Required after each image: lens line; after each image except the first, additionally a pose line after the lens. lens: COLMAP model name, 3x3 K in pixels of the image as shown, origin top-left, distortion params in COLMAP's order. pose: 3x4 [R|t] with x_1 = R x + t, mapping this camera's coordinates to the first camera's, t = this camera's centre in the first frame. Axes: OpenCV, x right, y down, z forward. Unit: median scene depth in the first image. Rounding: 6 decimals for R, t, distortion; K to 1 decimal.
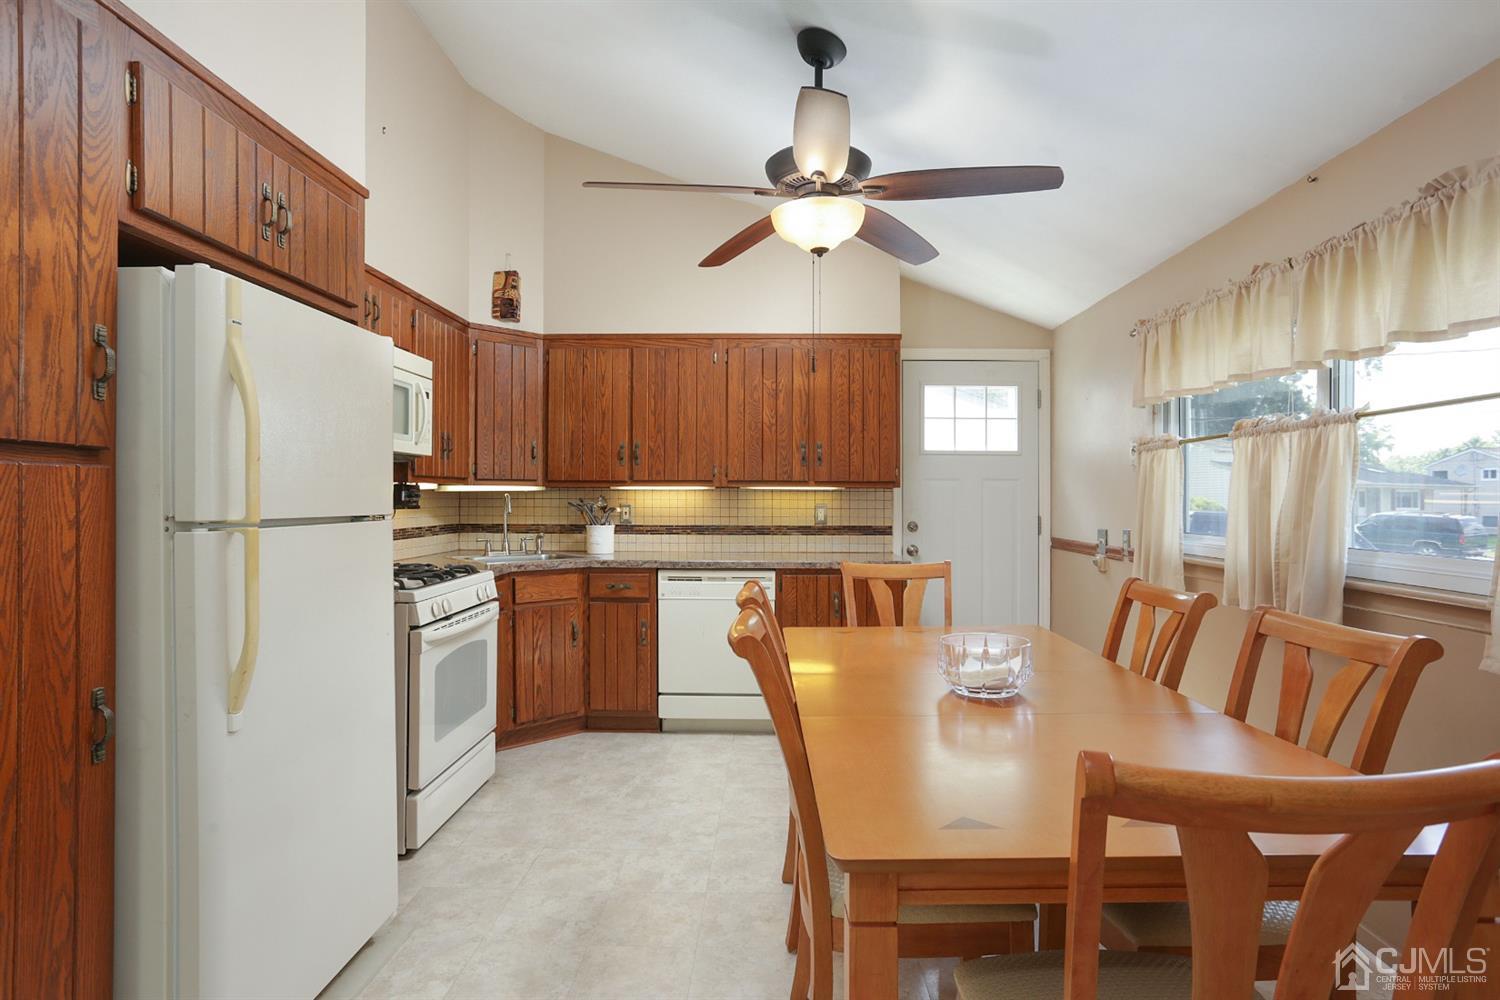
lens RADIAL K [[826.6, 0, 750.0], [0, 826.6, 500.0], [0, 0, 1]] dist [-0.045656, 0.055837]
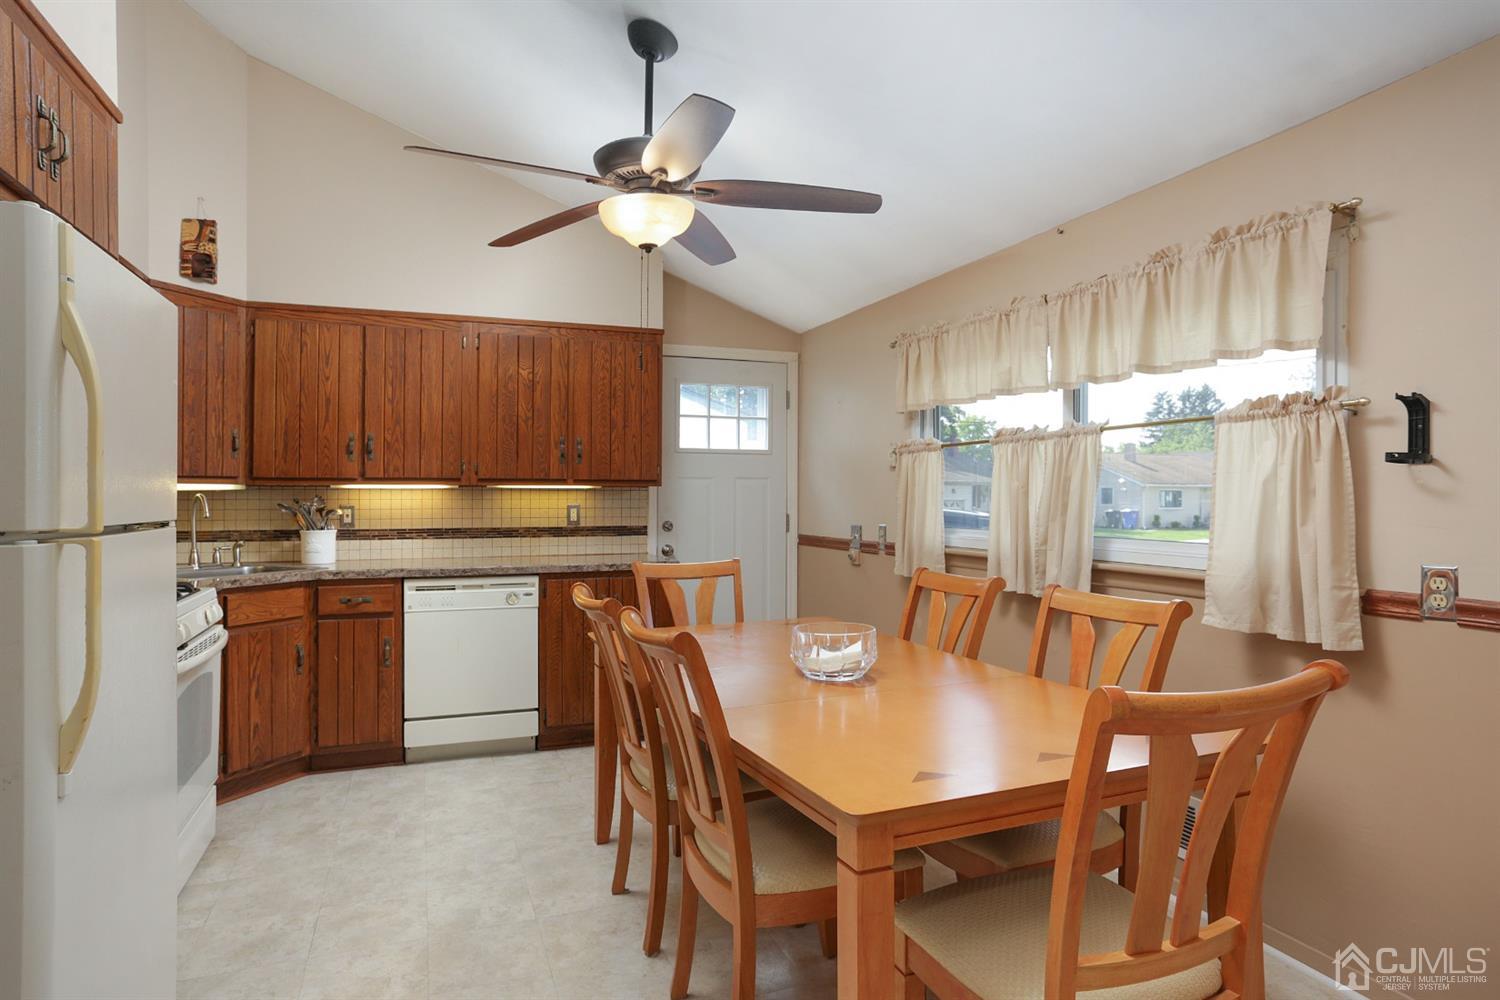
lens RADIAL K [[892.7, 0, 750.0], [0, 892.7, 500.0], [0, 0, 1]] dist [-0.023324, 0.055312]
pose [[0.926480, -0.005529, 0.376303, -0.127342], [0.004958, 0.999985, 0.002487, -0.000936], [-0.376311, -0.000438, 0.926493, -0.021963]]
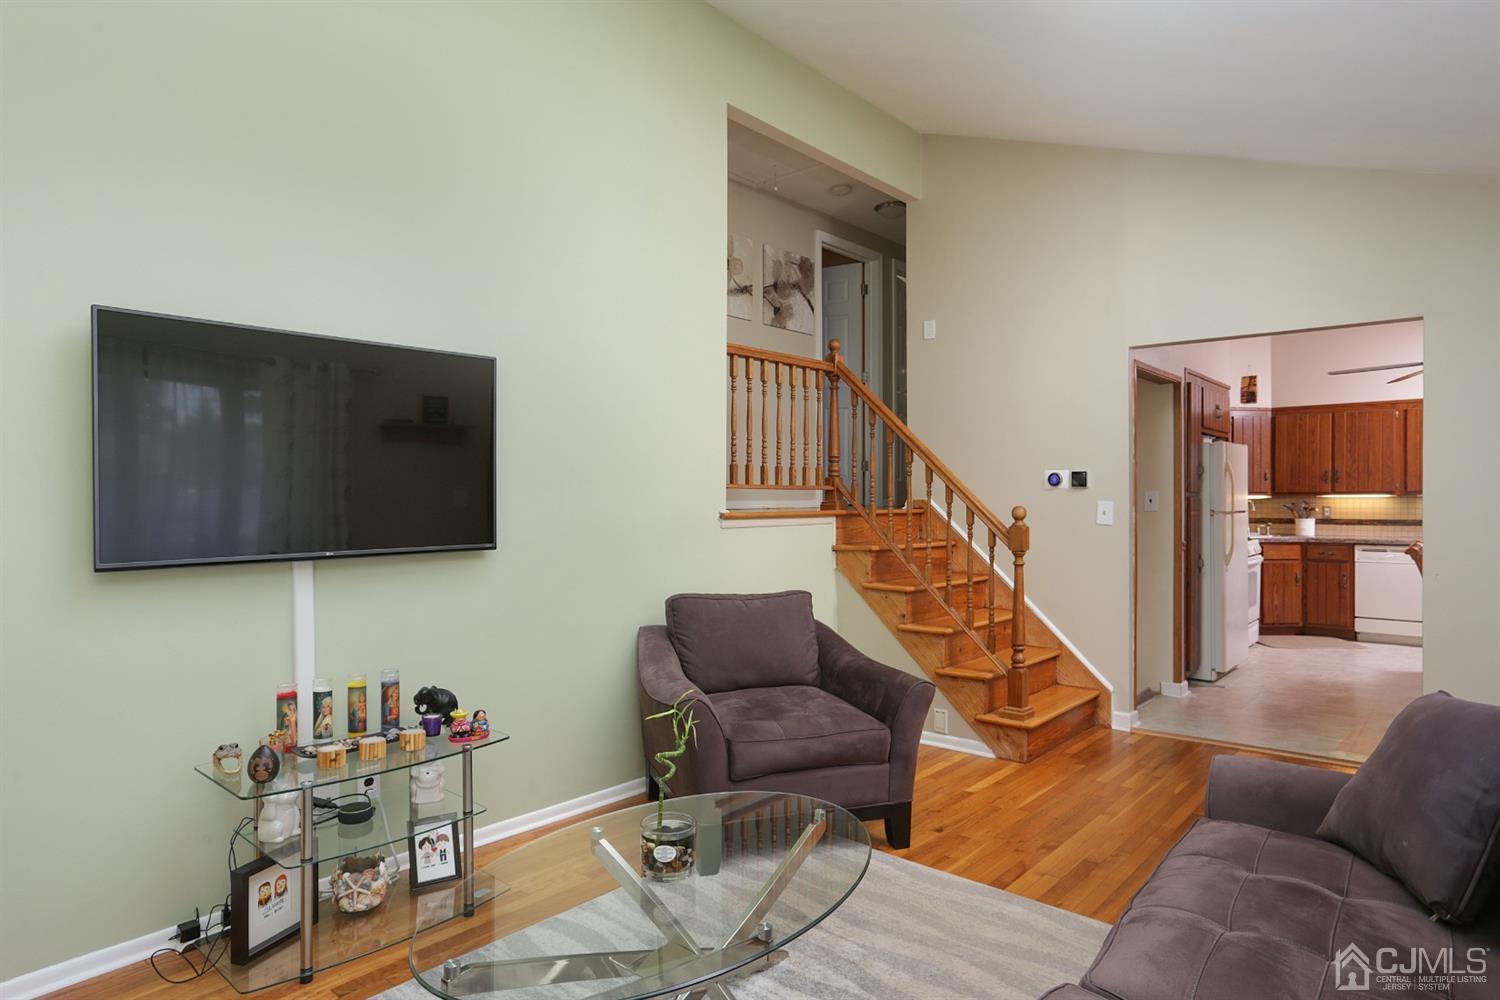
lens RADIAL K [[834.7, 0, 750.0], [0, 834.7, 500.0], [0, 0, 1]] dist [-0.047524, 0.041597]
pose [[0.763622, -0.001193, -0.645663, 0.033840], [0.001731, 0.999998, 0.000199, -0.010423], [0.645662, -0.001270, 0.763623, -1.122268]]
